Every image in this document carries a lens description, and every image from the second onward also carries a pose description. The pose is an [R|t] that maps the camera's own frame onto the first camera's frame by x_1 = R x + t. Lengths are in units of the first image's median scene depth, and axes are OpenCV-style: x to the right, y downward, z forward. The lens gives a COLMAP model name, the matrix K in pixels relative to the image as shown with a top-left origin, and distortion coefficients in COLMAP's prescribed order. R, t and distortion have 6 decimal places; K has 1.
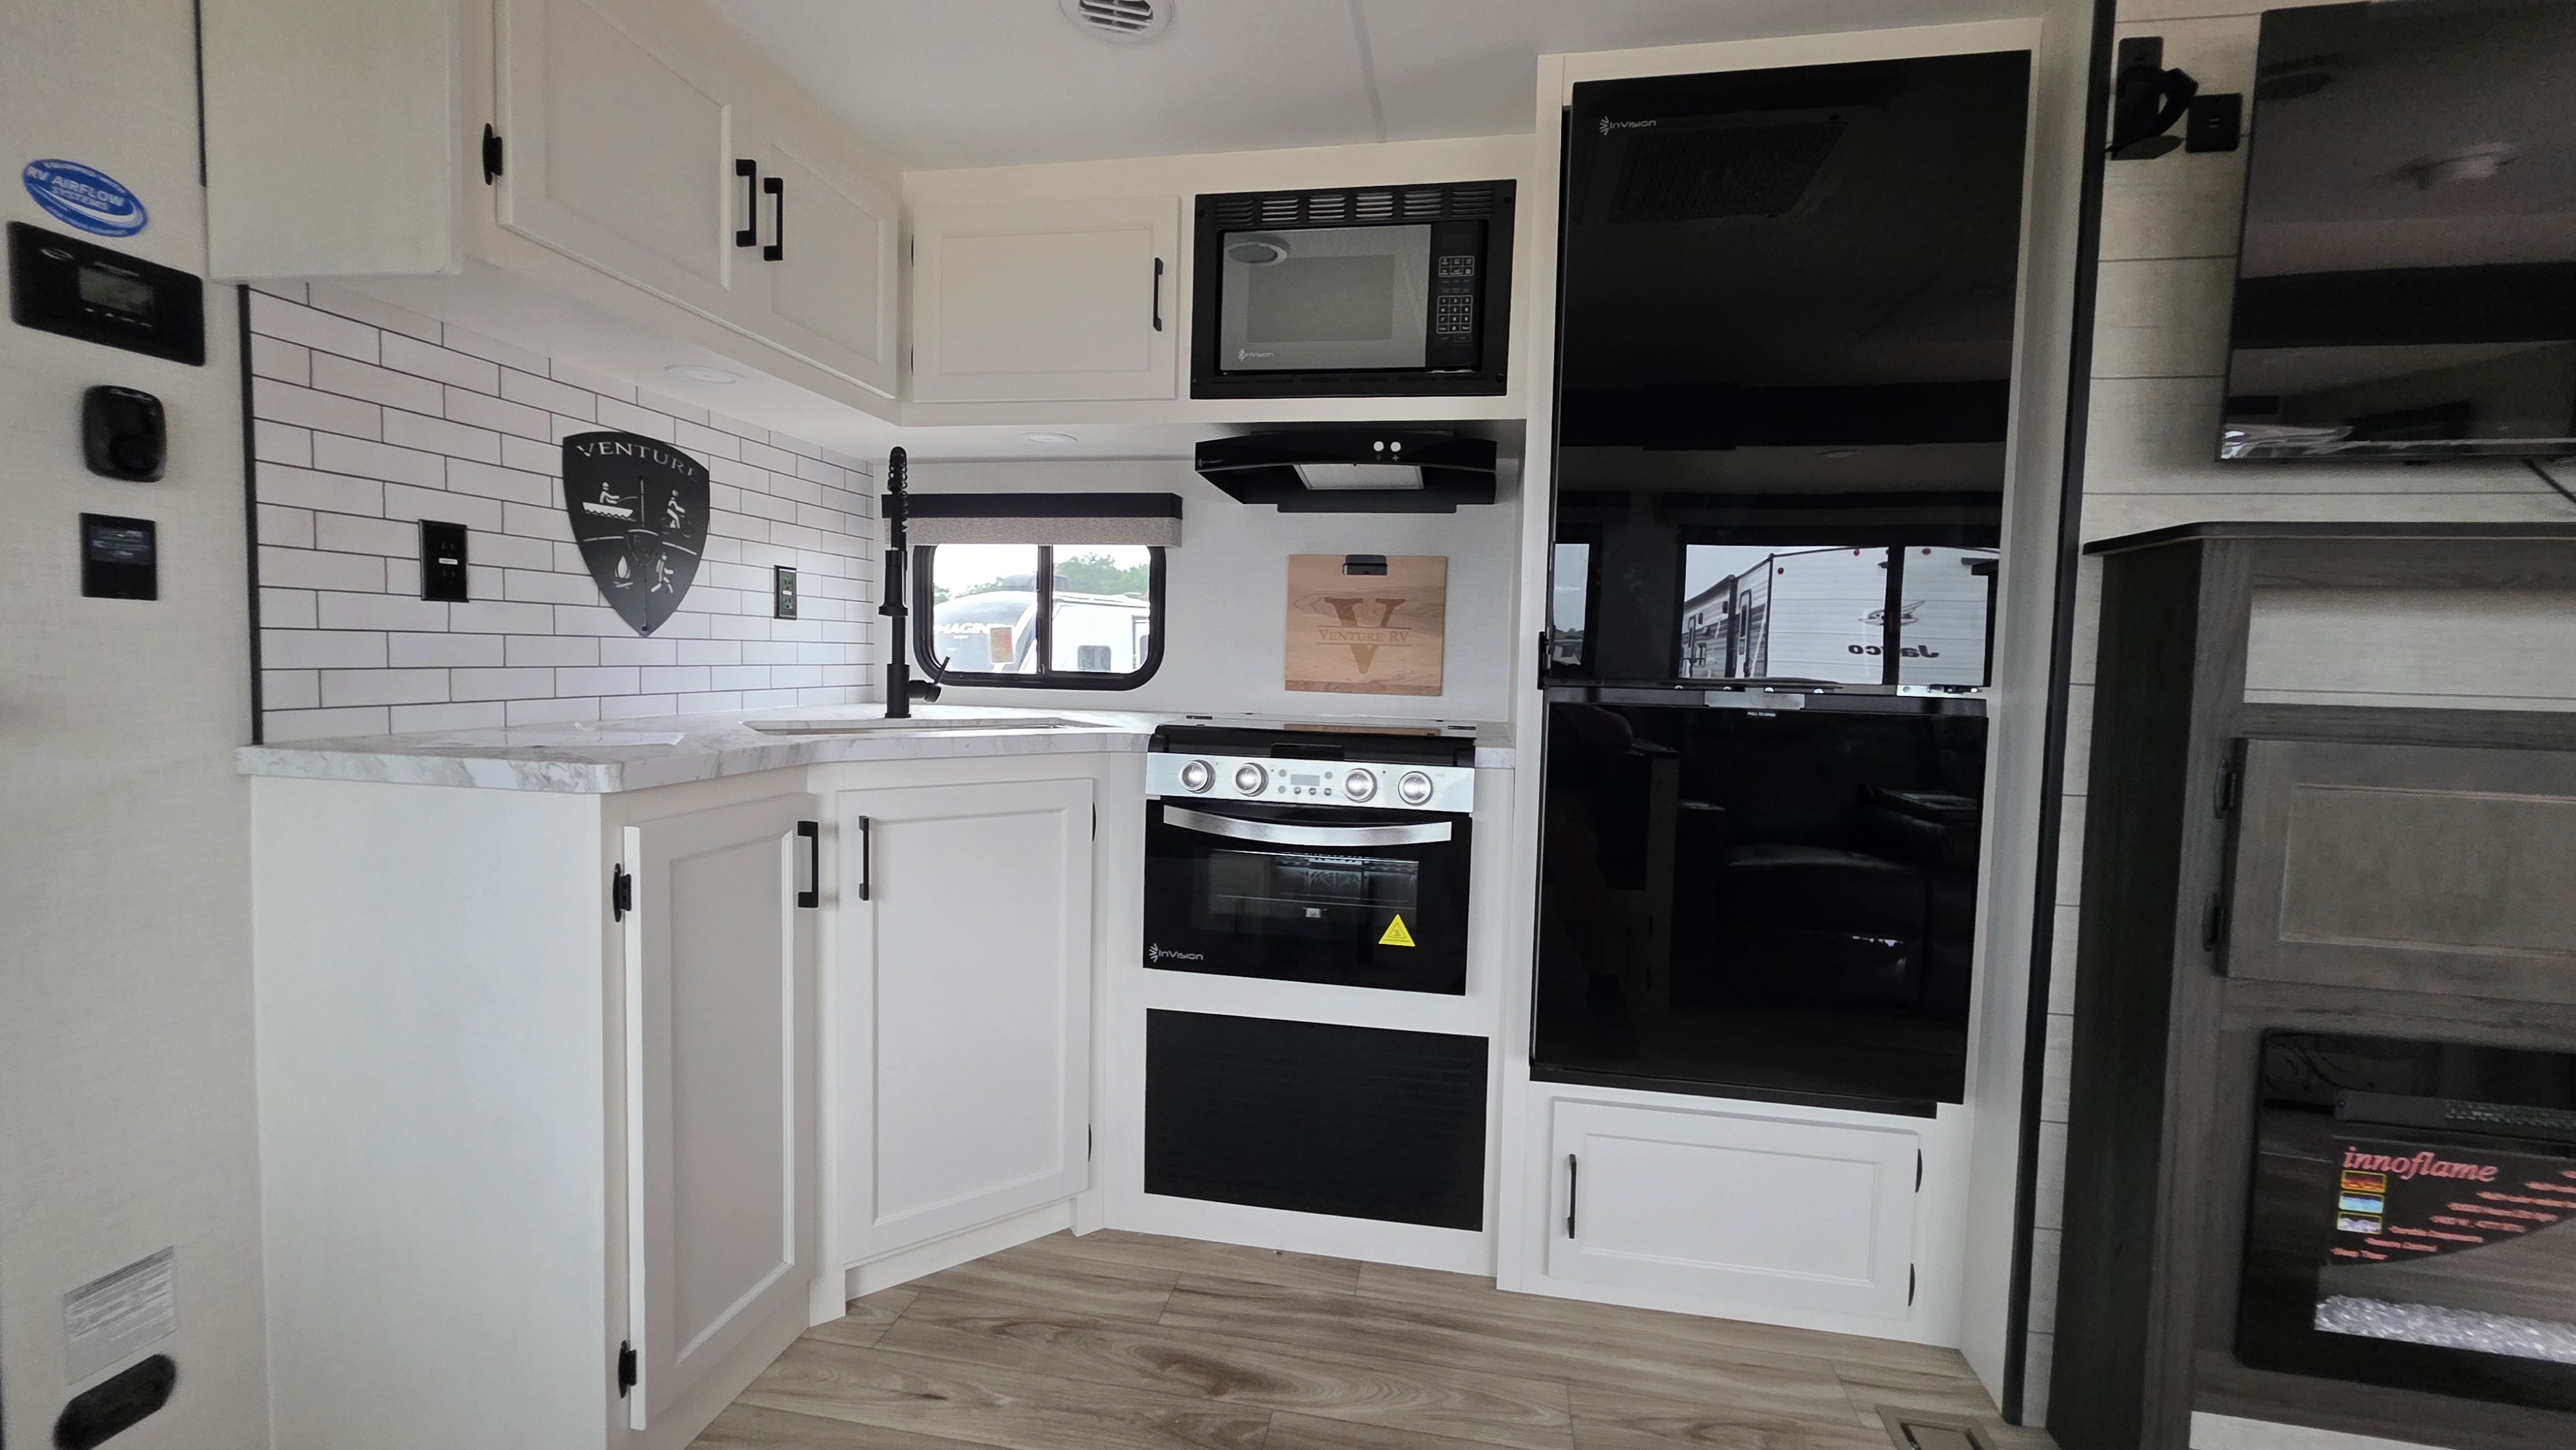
lens RADIAL K [[1035.2, 0, 1285.9], [0, 1035.2, 717.7], [0, 0, 1]] dist [0.002903, -0.000700]
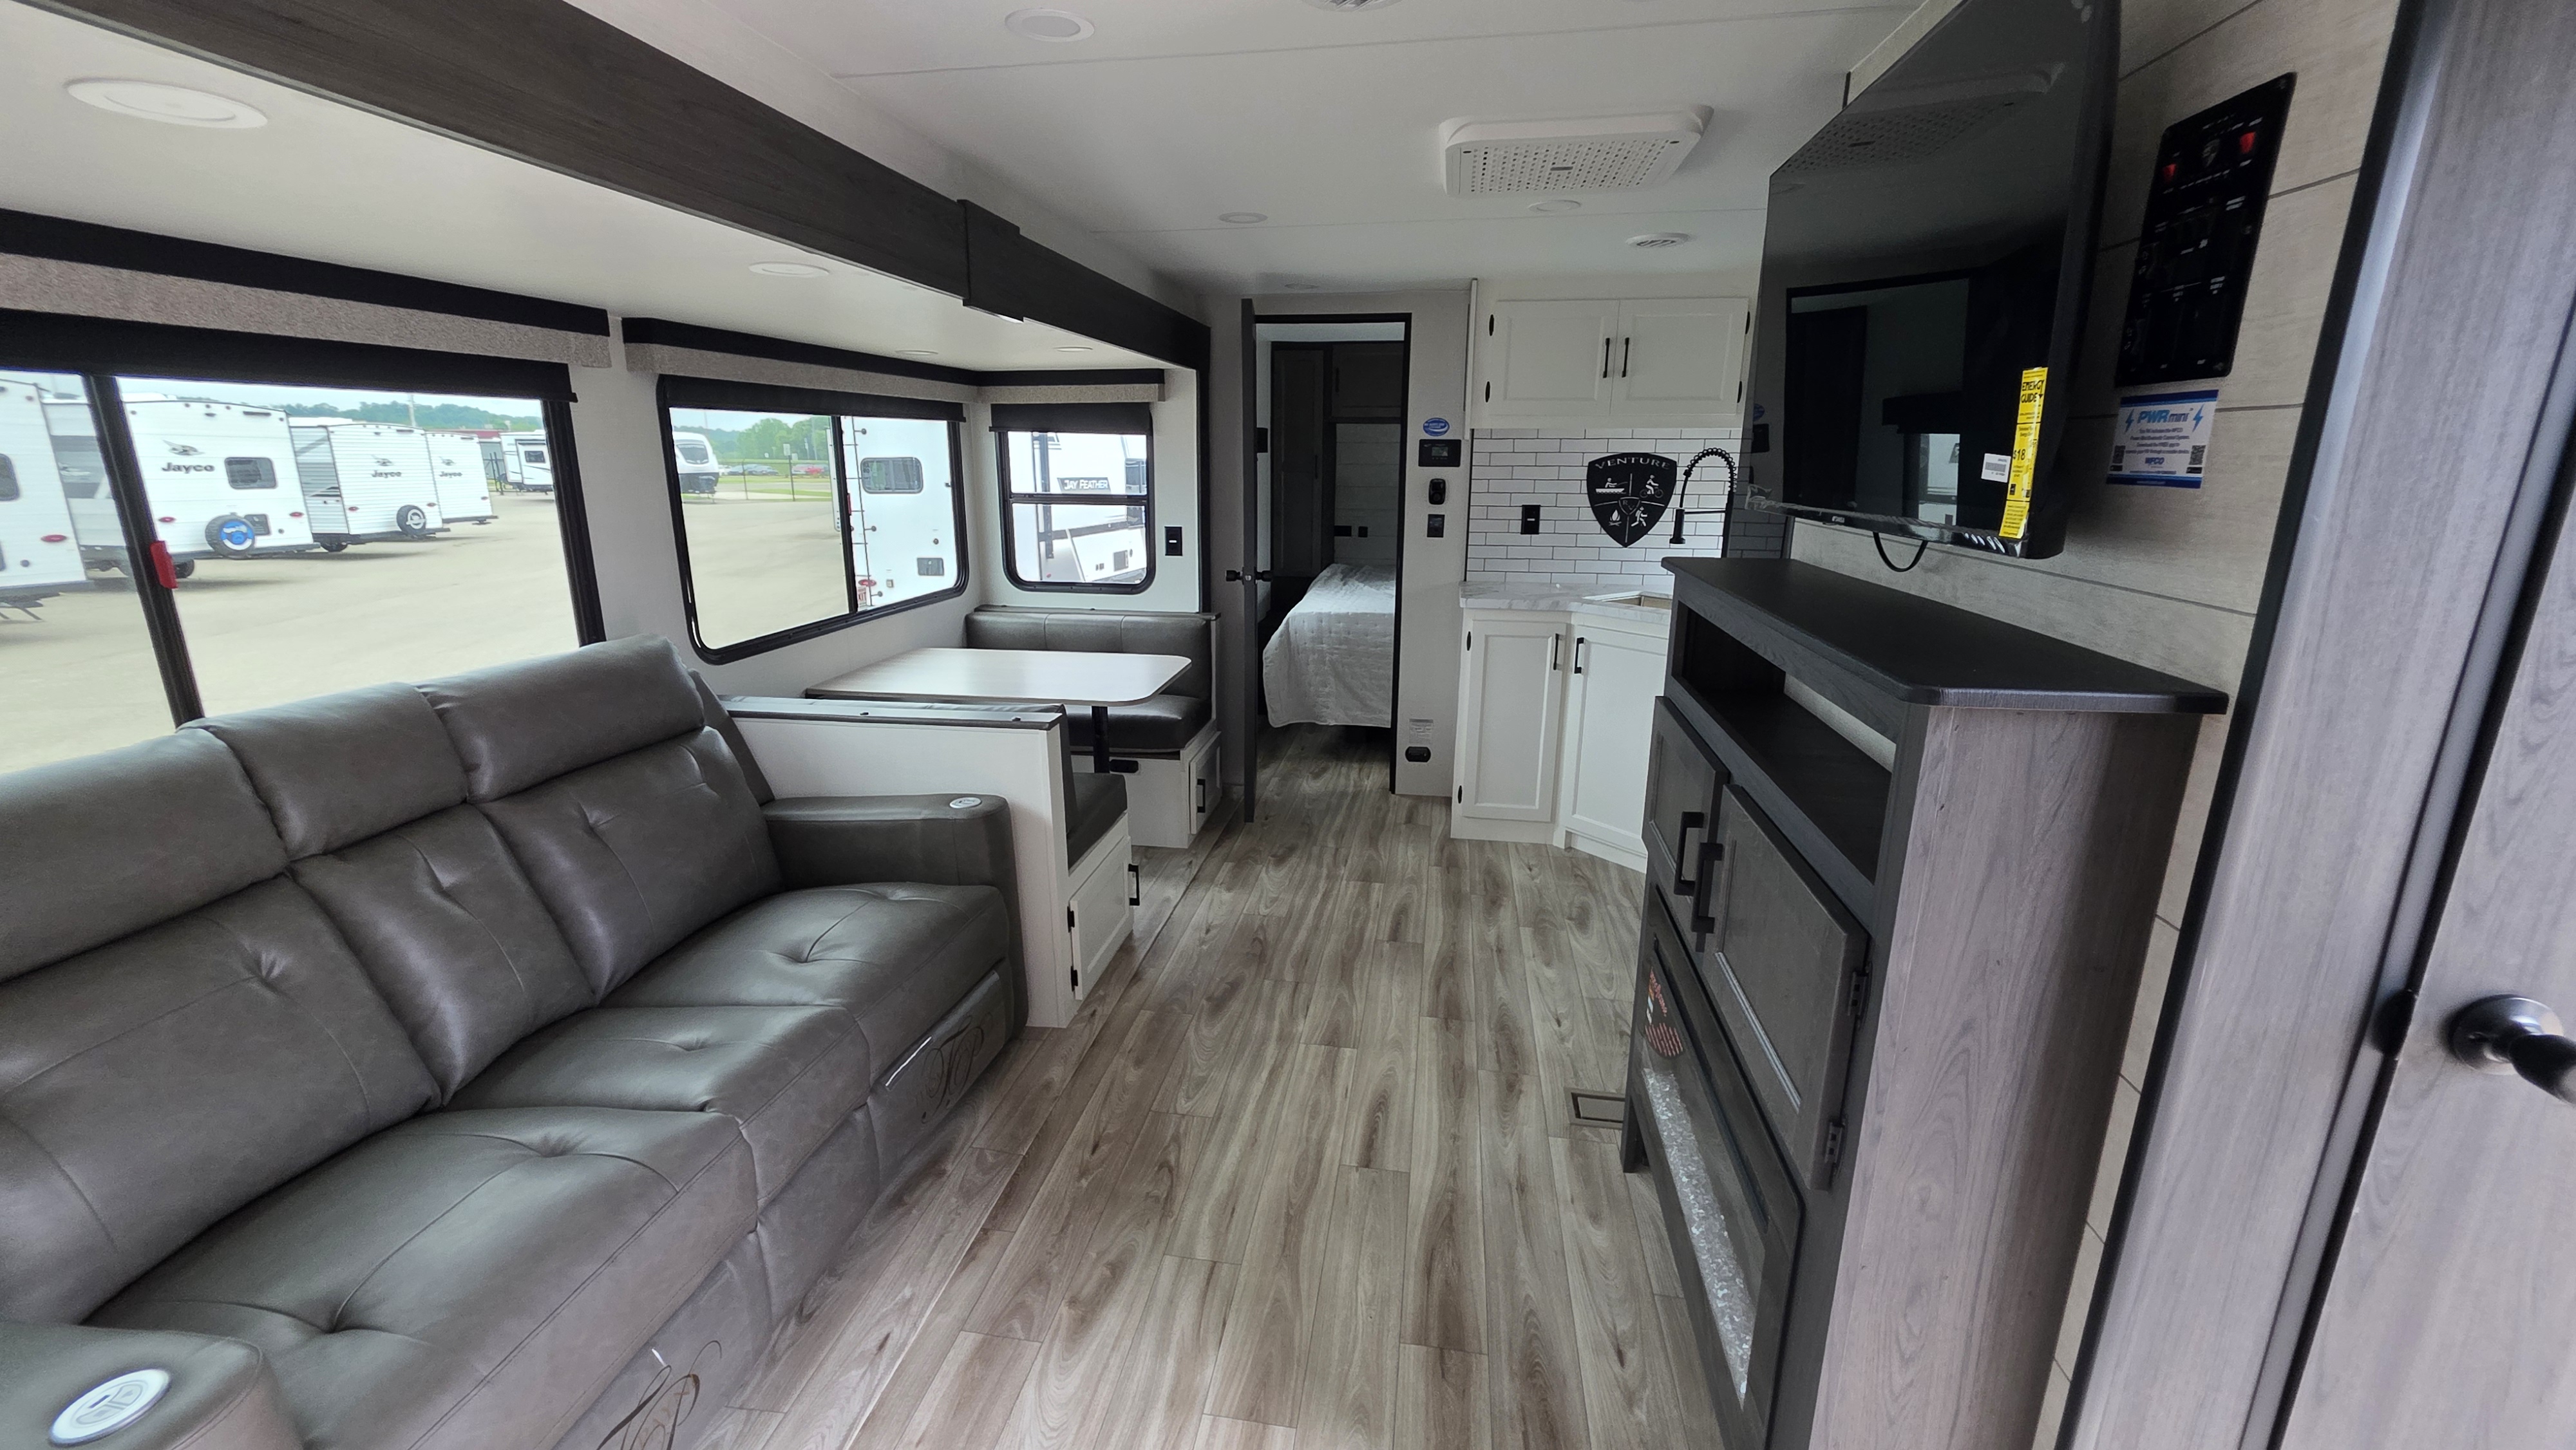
lens RADIAL K [[1035.2, 0, 1281.3], [0, 1035.2, 716.6], [0, 0, 1]] dist [0.002903, -0.000700]
pose [[0.019929, 0.222467, -0.974737, 1.735367], [-0.065193, 0.973145, 0.220770, -0.184139], [0.997674, 0.059146, 0.033897, 0.260500]]
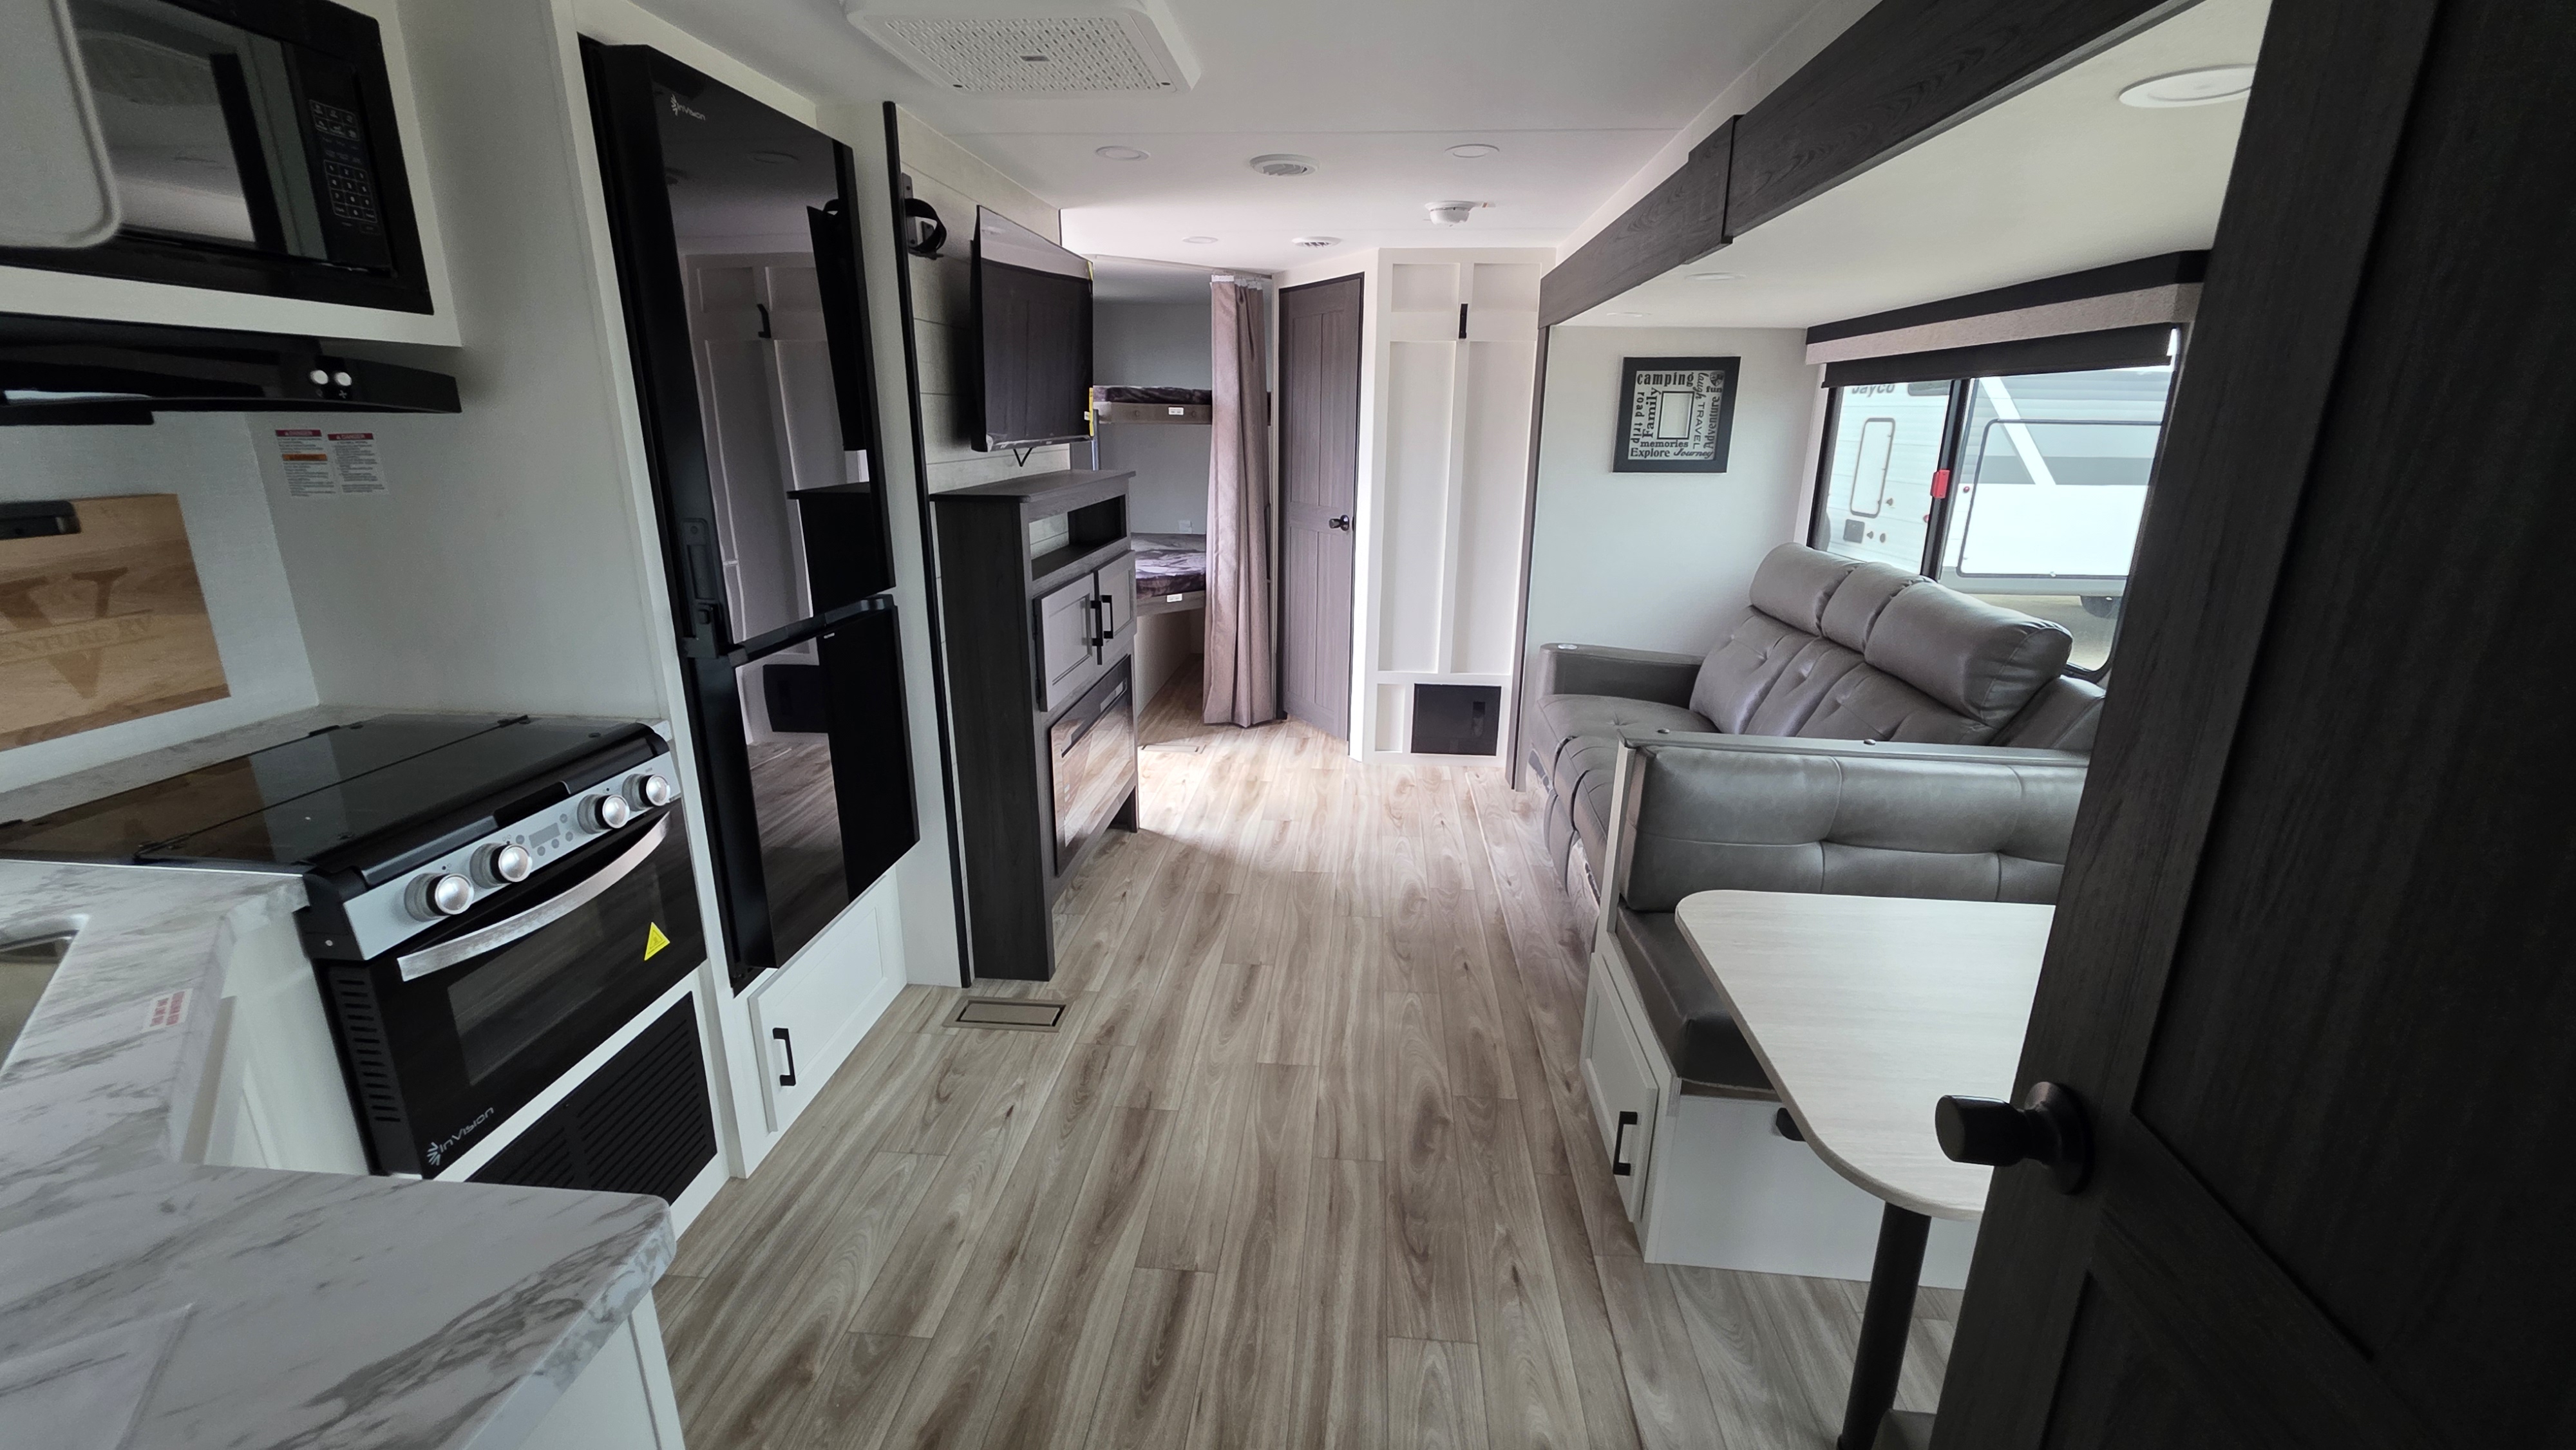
lens RADIAL K [[1035.2, 0, 1285.7], [0, 1035.2, 714.5], [0, 0, 1]] dist [0.002903, -0.000700]
pose [[-0.094503, -0.301850, 0.948660, -0.808654], [0.050955, 0.950209, 0.307419, -0.260666], [-0.994220, 0.077391, -0.074417, 0.479564]]
